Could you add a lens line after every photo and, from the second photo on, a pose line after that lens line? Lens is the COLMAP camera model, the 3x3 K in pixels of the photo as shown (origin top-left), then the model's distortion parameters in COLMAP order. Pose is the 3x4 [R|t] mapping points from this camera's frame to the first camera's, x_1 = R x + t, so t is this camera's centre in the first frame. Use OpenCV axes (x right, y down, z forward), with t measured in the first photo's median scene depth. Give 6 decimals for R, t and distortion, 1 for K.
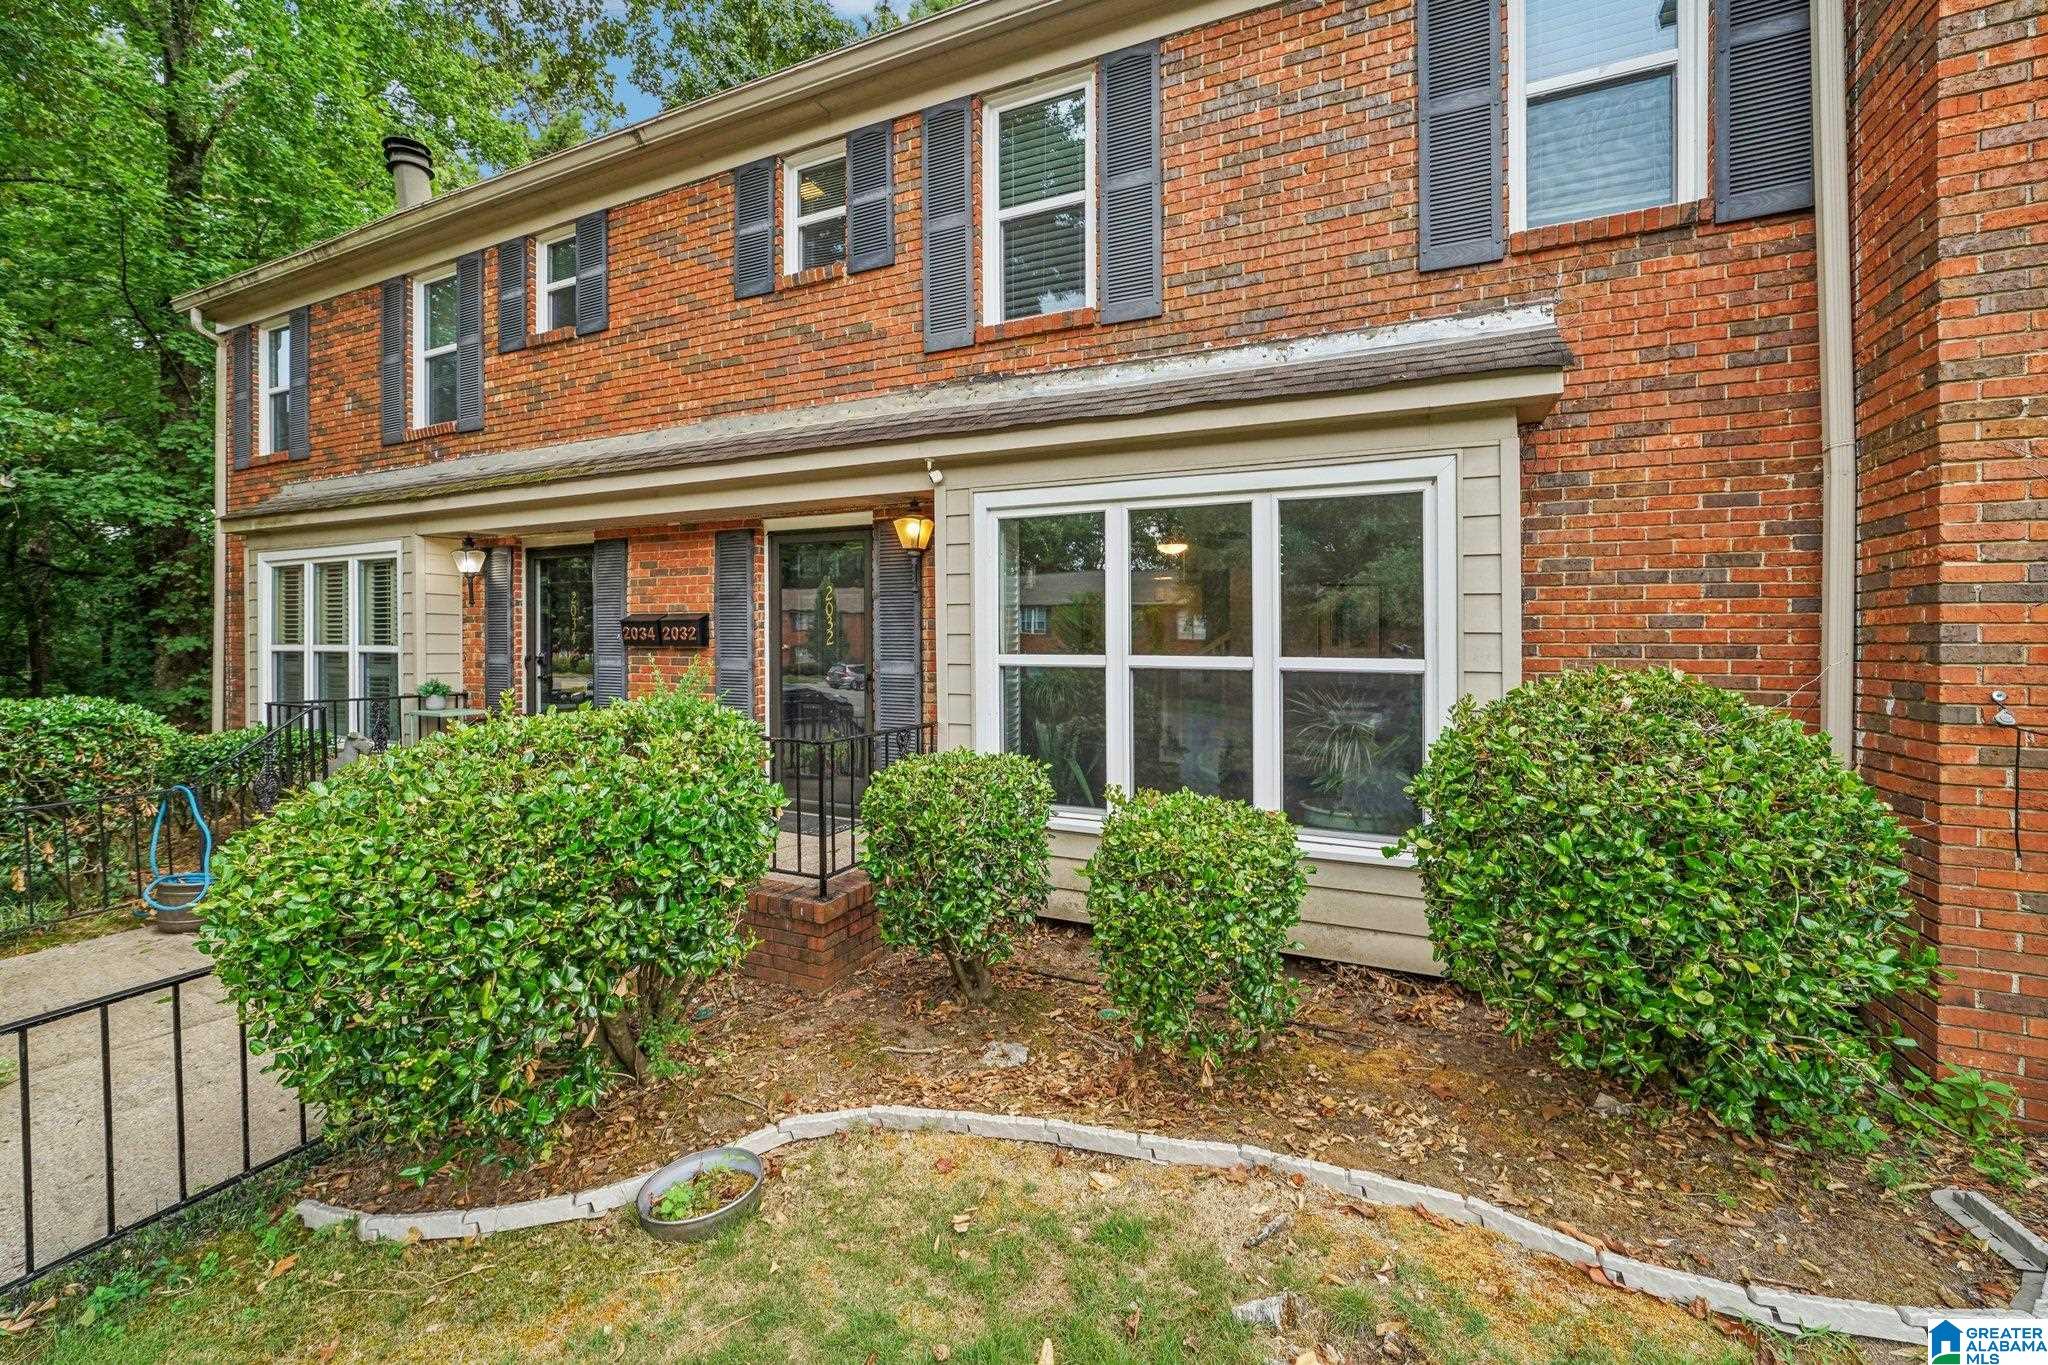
lens RADIAL K [[821.5, 0, 1046.5], [0, 821.5, 622.7], [0, 0, 1]] dist [-0.007610, 0.000652]
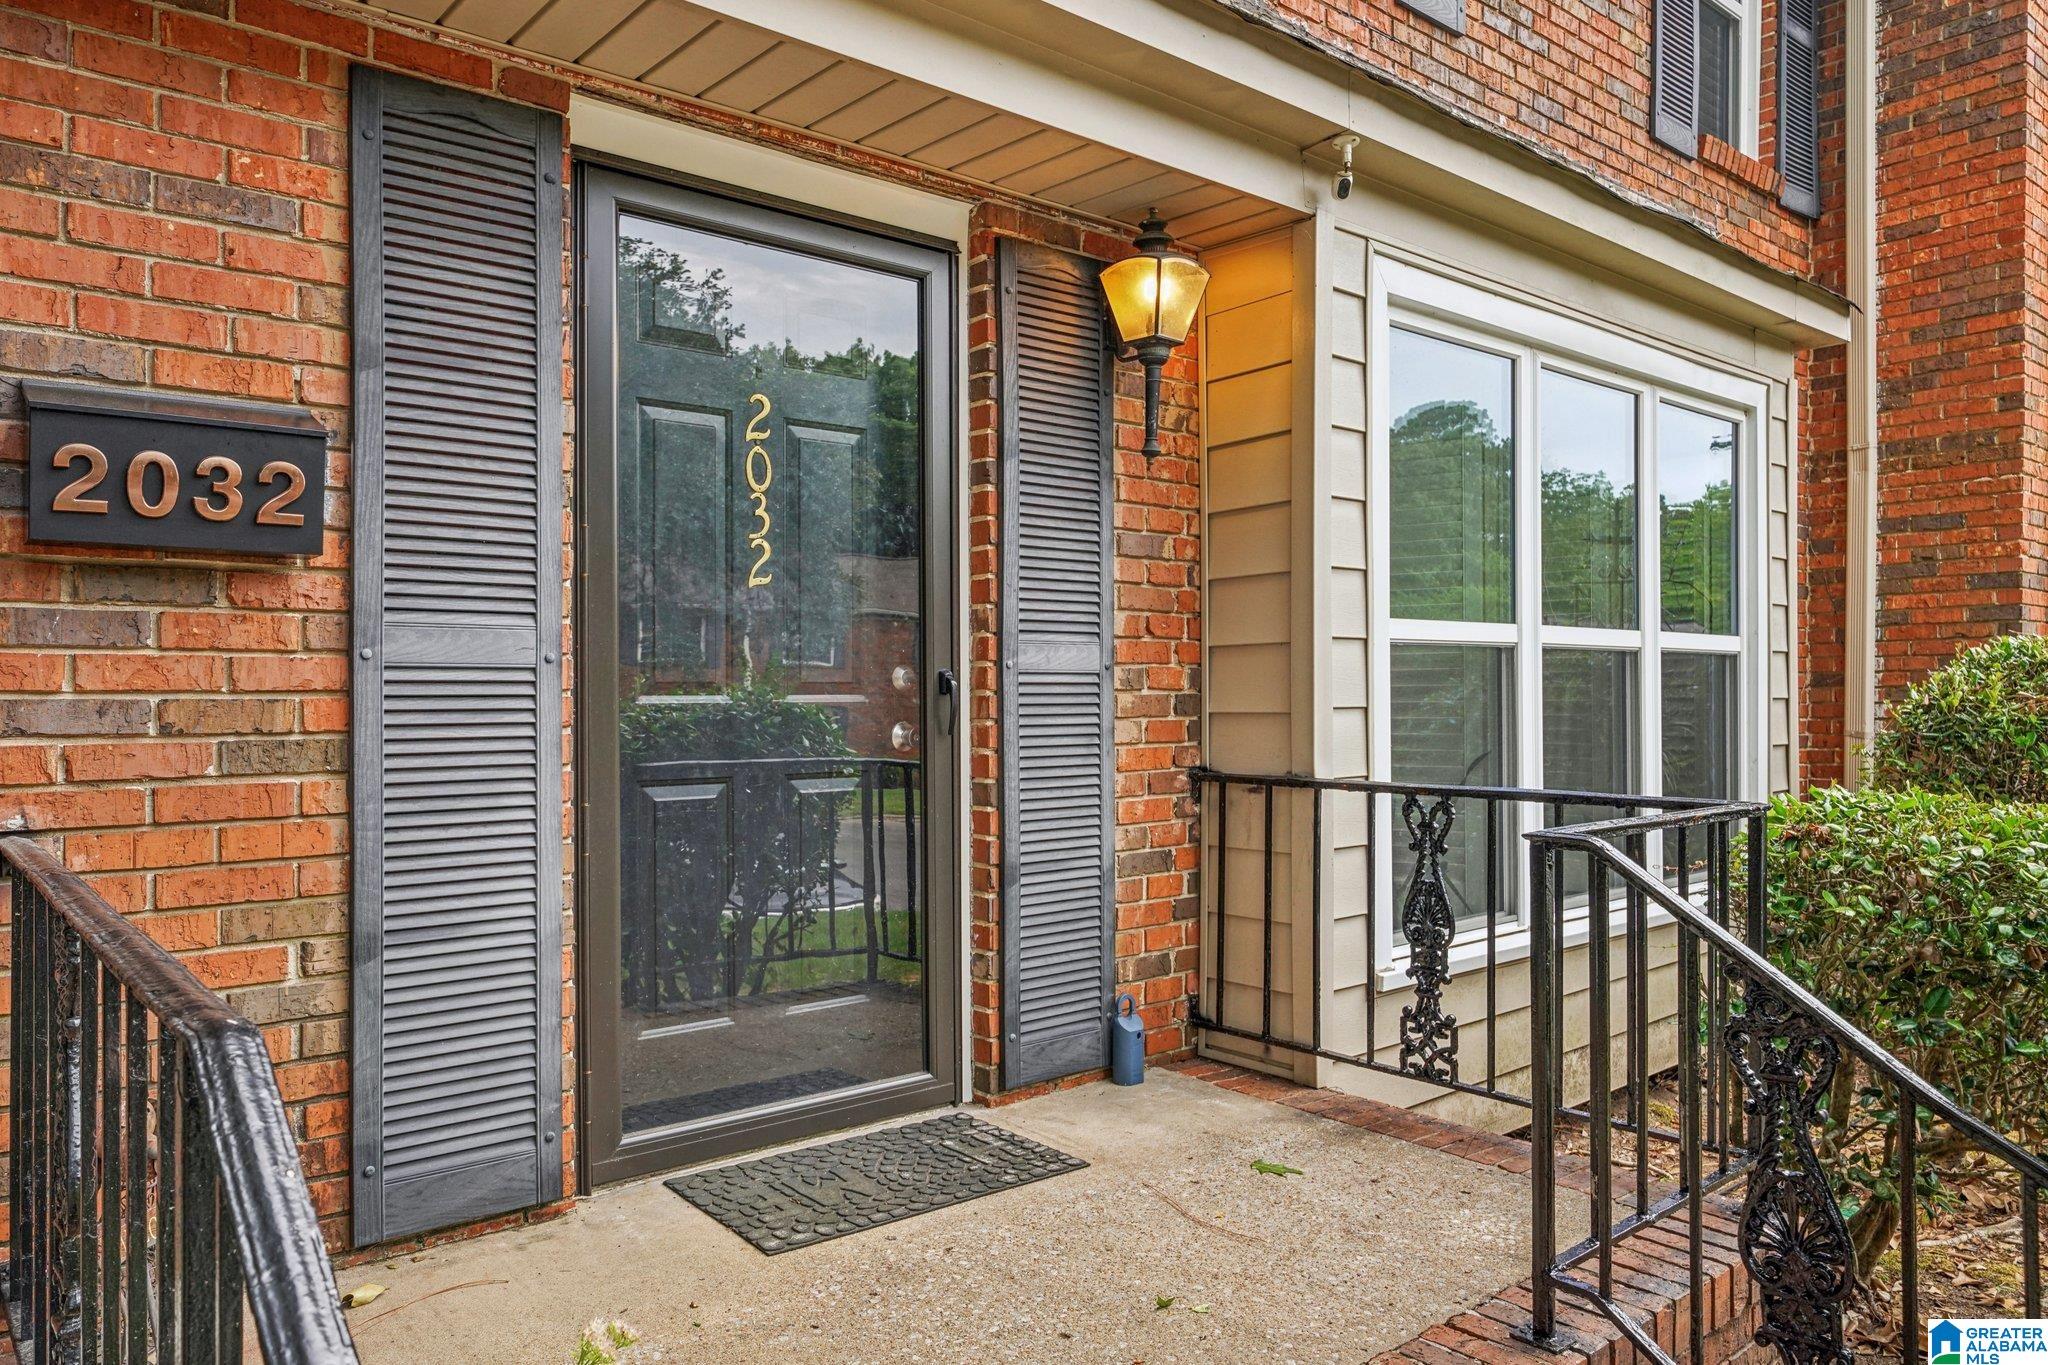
lens RADIAL K [[1435.6, 0, 1023.9], [0, 1435.6, 690.2], [0, 0, 1]] dist [-0.002954, 0.000579]
pose [[0.419630, -0.002594, 0.907692, -0.907914], [-0.008567, 0.999940, 0.006818, 0.078665], [-0.907655, -0.010638, 0.419582, 0.876449]]
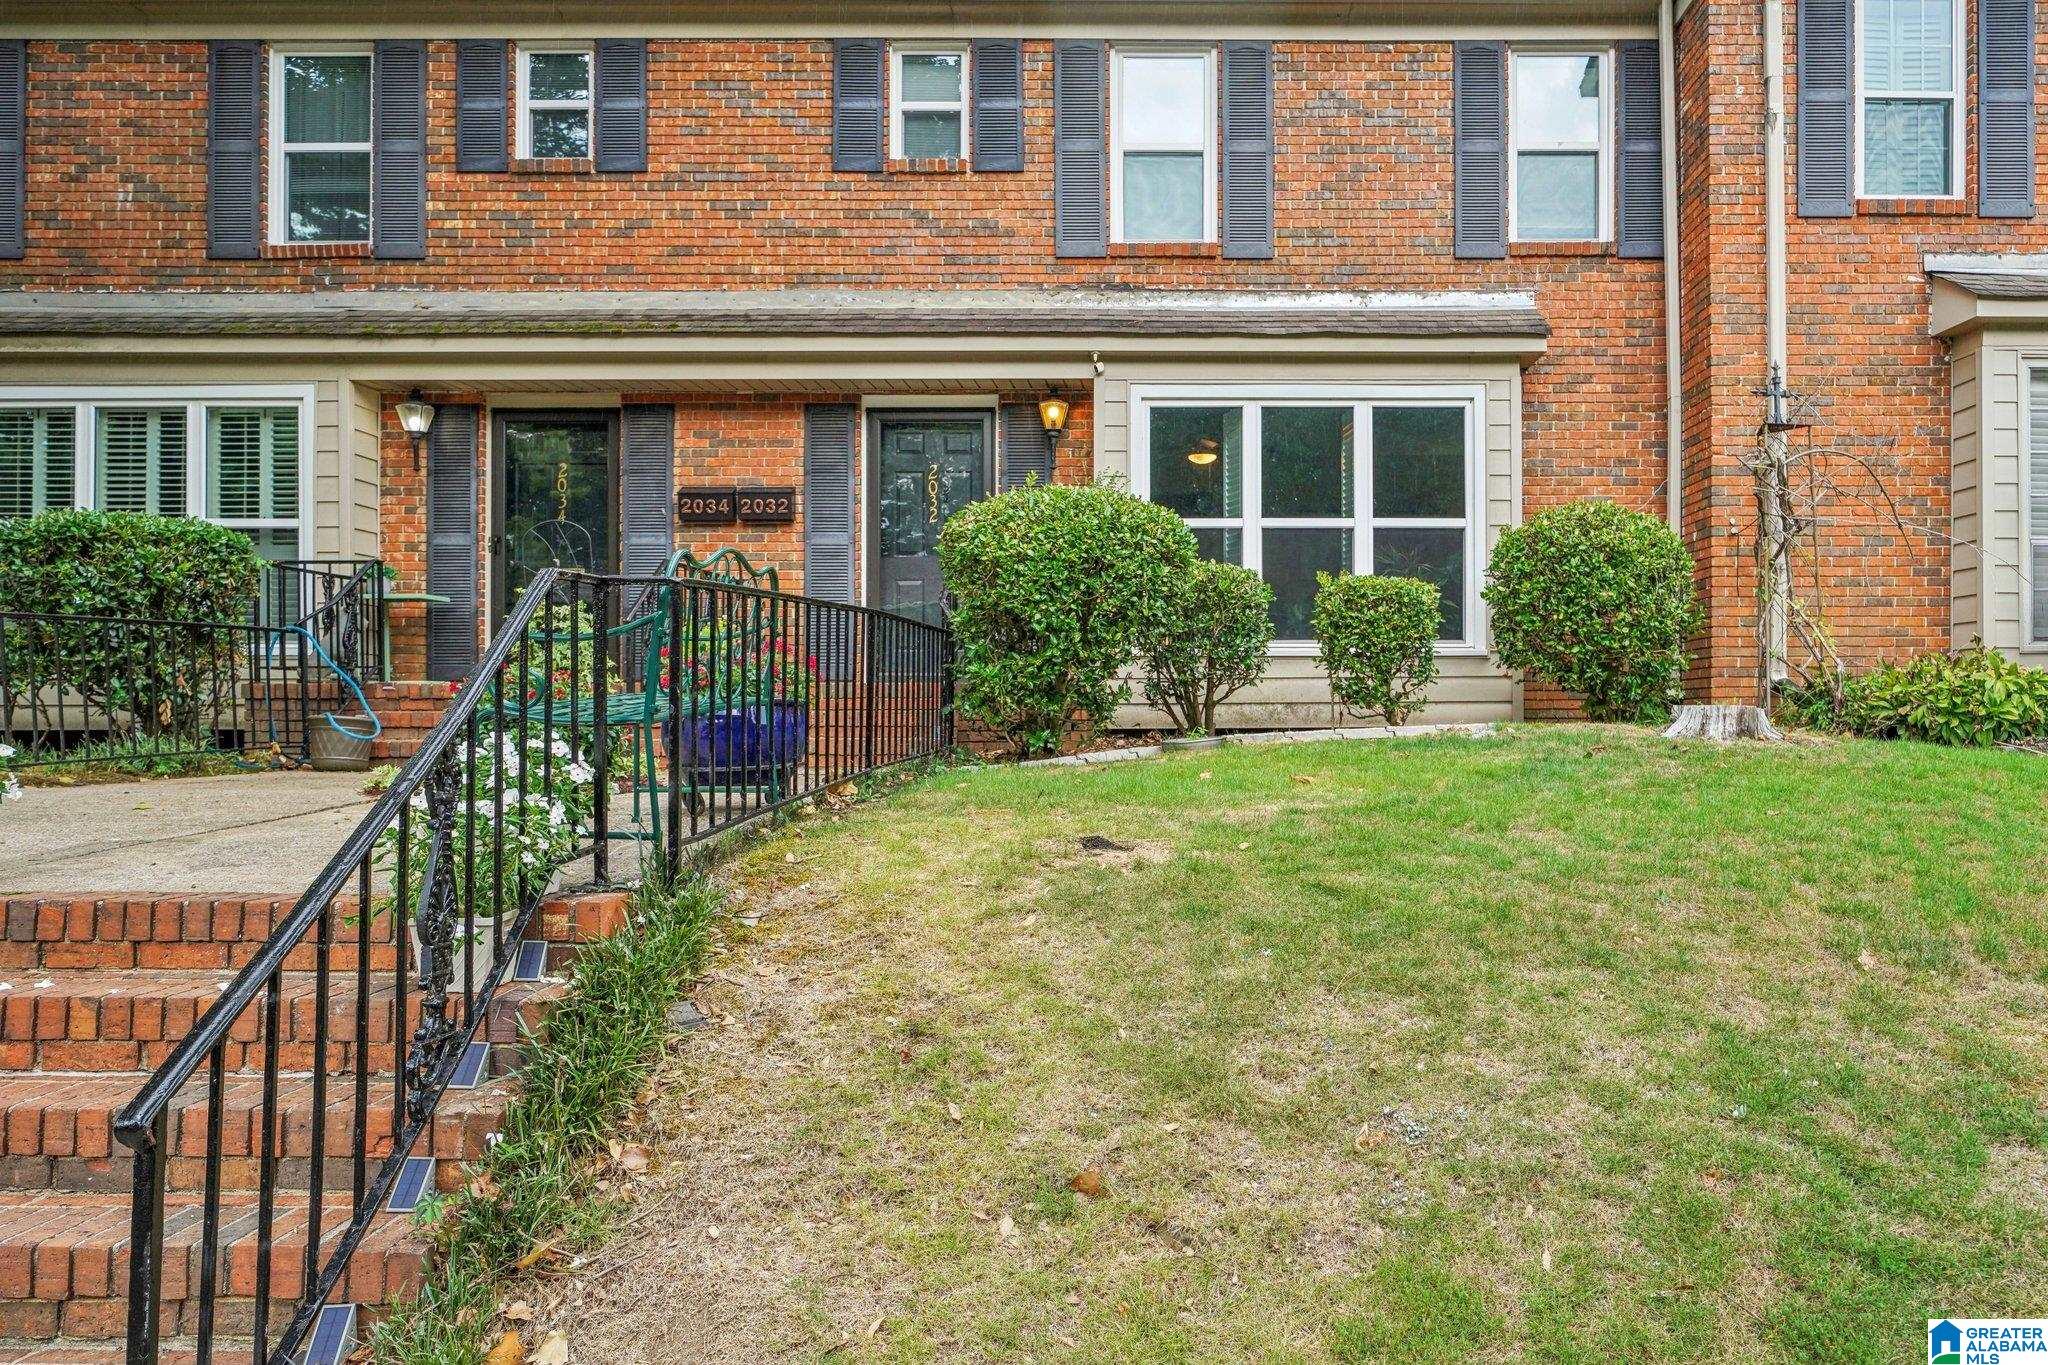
lens RADIAL K [[1435.6, 0, 1219.1], [0, 1435.6, 704.1], [0, 0, 1]] dist [-0.002954, 0.000579]
pose [[0.898190, -0.004941, 0.439580, -0.940457], [0.001753, 0.999969, 0.007658, 0.309962], [-0.439605, -0.006108, 0.898171, -0.997068]]
